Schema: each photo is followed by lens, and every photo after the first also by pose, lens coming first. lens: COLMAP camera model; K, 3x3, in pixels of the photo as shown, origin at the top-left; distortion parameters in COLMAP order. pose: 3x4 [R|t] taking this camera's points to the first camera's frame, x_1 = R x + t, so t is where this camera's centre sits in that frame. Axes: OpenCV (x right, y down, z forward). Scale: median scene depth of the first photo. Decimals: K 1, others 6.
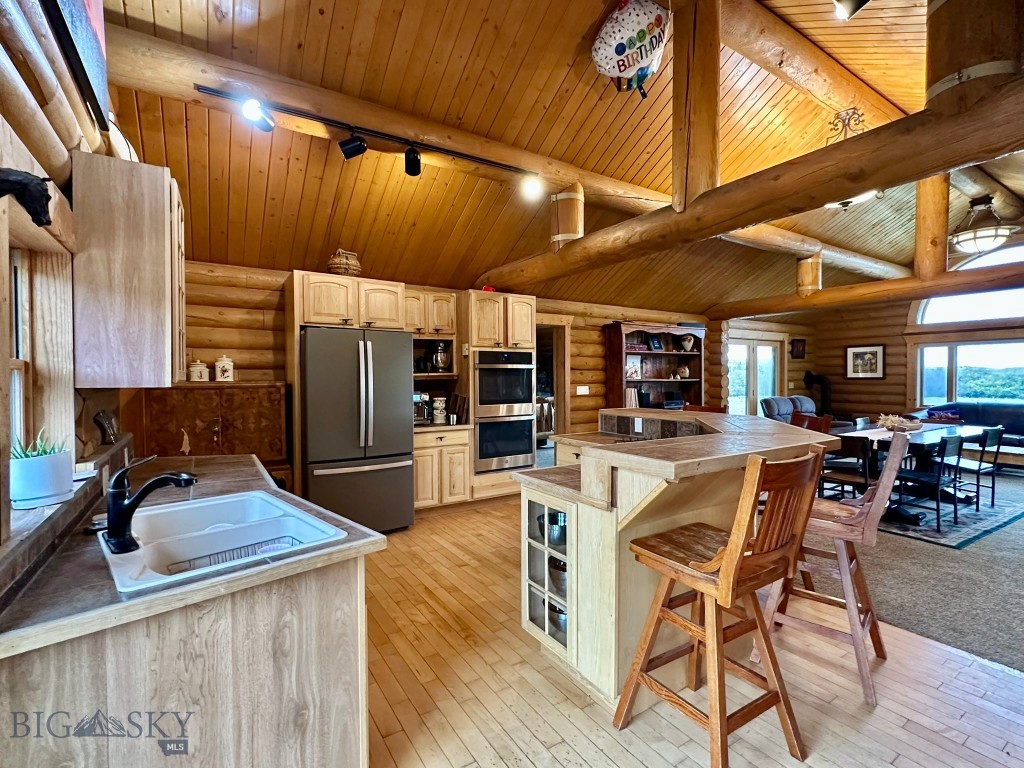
lens RADIAL K [[481.9, 0, 509.9], [0, 481.9, 382.9], [0, 0, 1]] dist [0.000806, 0.000076]
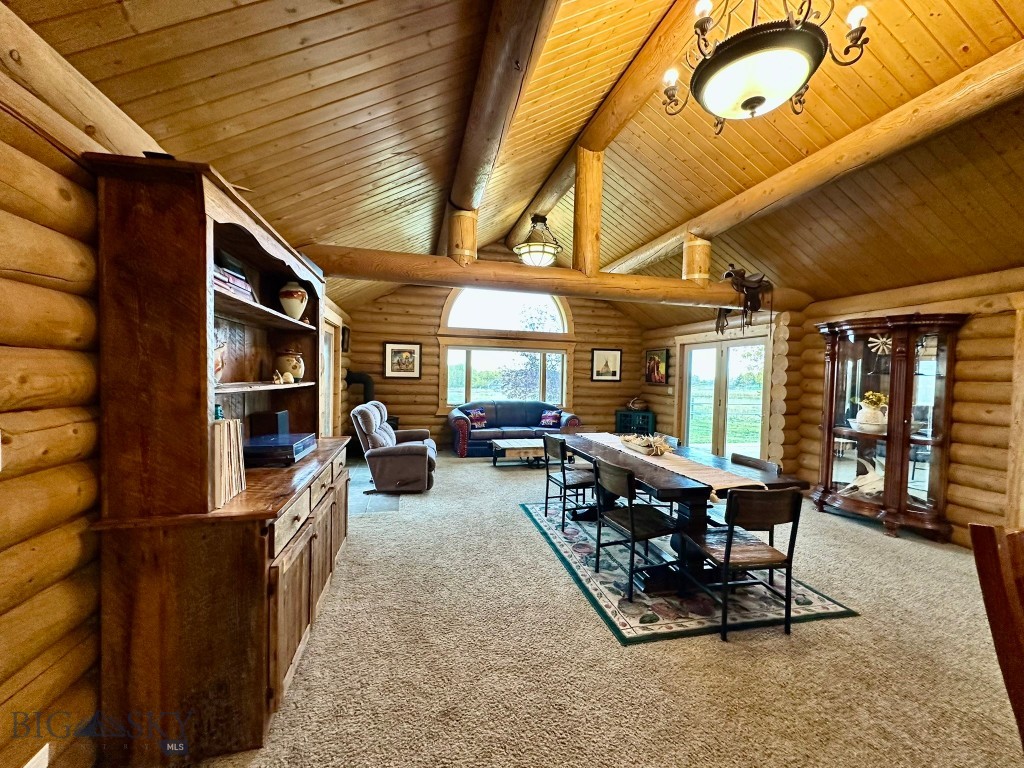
lens RADIAL K [[411.2, 0, 509.1], [0, 411.2, 387.8], [0, 0, 1]] dist [0.000275, -0.000017]
pose [[0.337124, -0.018067, 0.941287, 0.055818], [-0.010340, 0.999685, 0.022891, -0.011127], [-0.941404, -0.017450, 0.336830, 0.552986]]
